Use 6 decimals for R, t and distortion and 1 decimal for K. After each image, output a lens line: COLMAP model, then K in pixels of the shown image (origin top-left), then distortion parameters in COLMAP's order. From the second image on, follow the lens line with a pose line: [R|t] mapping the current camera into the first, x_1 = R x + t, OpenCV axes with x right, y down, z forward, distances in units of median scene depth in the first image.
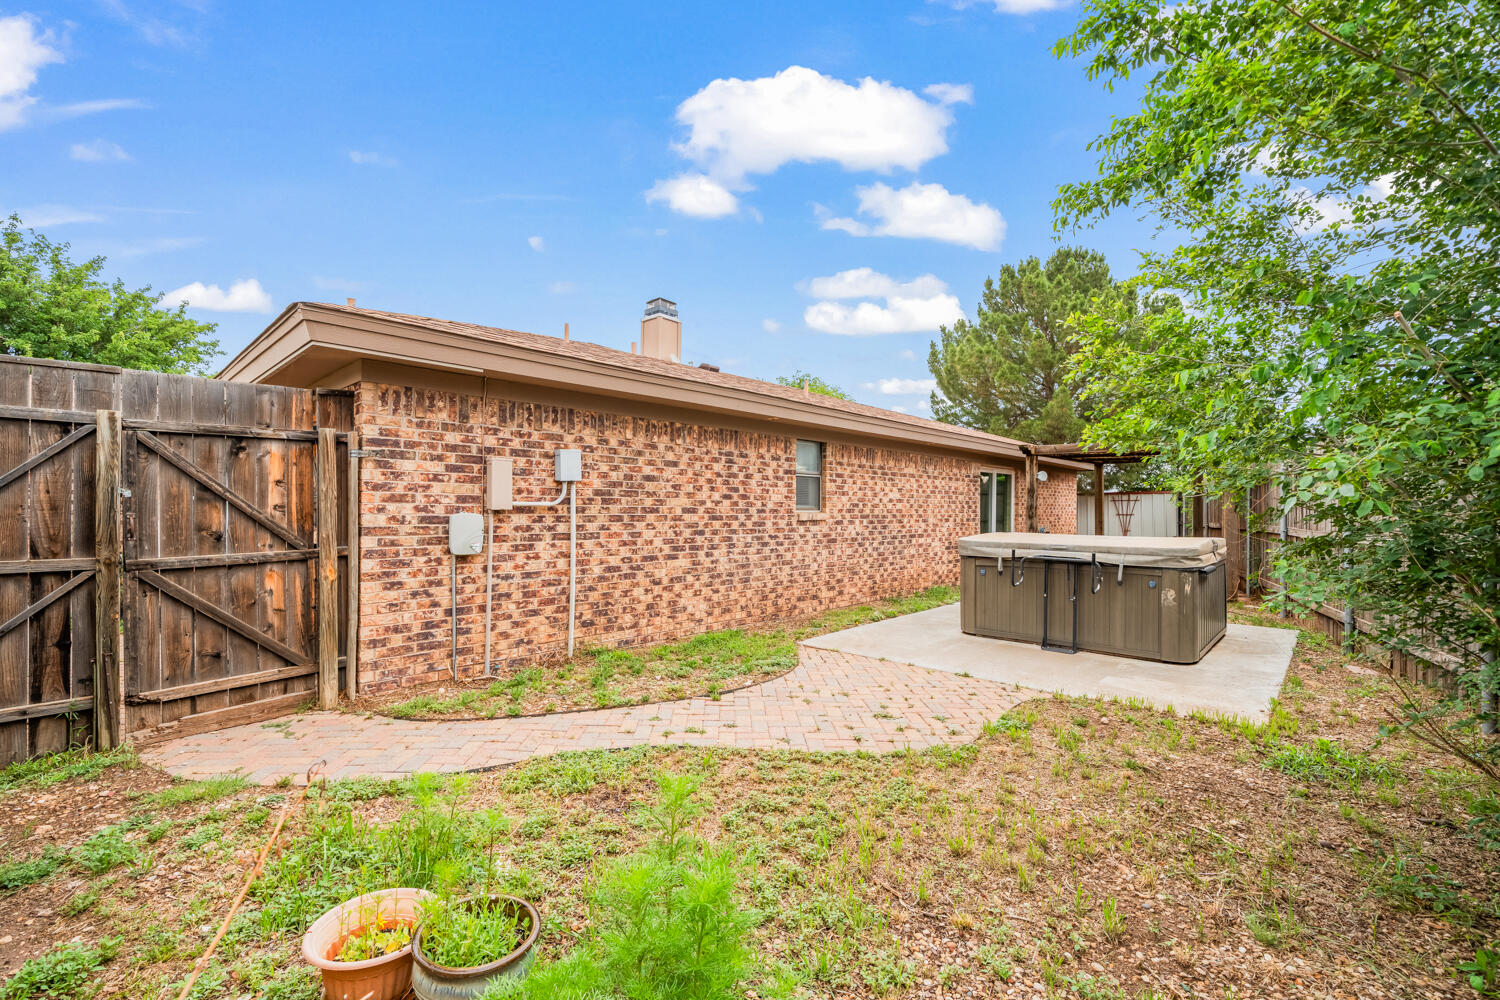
lens RADIAL K [[641.5, 0, 734.8], [0, 641.5, 502.3], [0, 0, 1]] dist [0.000069, 0.000025]
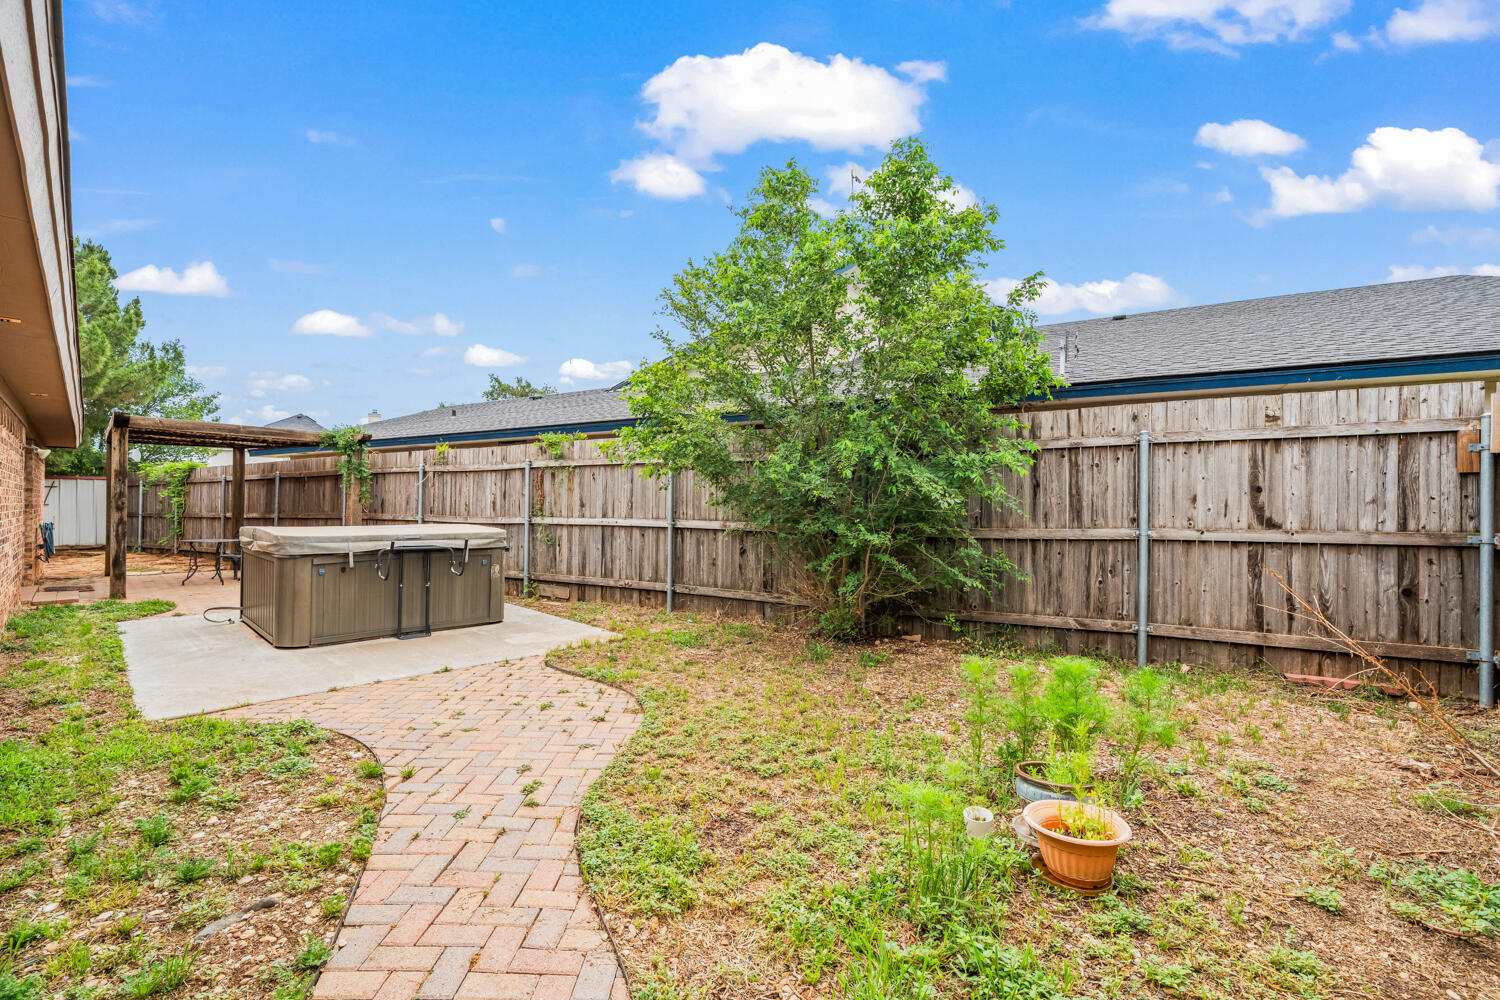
lens RADIAL K [[641.5, 0, 736.6], [0, 641.5, 497.5], [0, 0, 1]] dist [0.000069, 0.000025]
pose [[0.010075, 0.009296, 0.999906, -0.512905], [-0.018076, 0.999795, -0.009113, 0.006226], [-0.999786, -0.017982, 0.010241, 0.460976]]
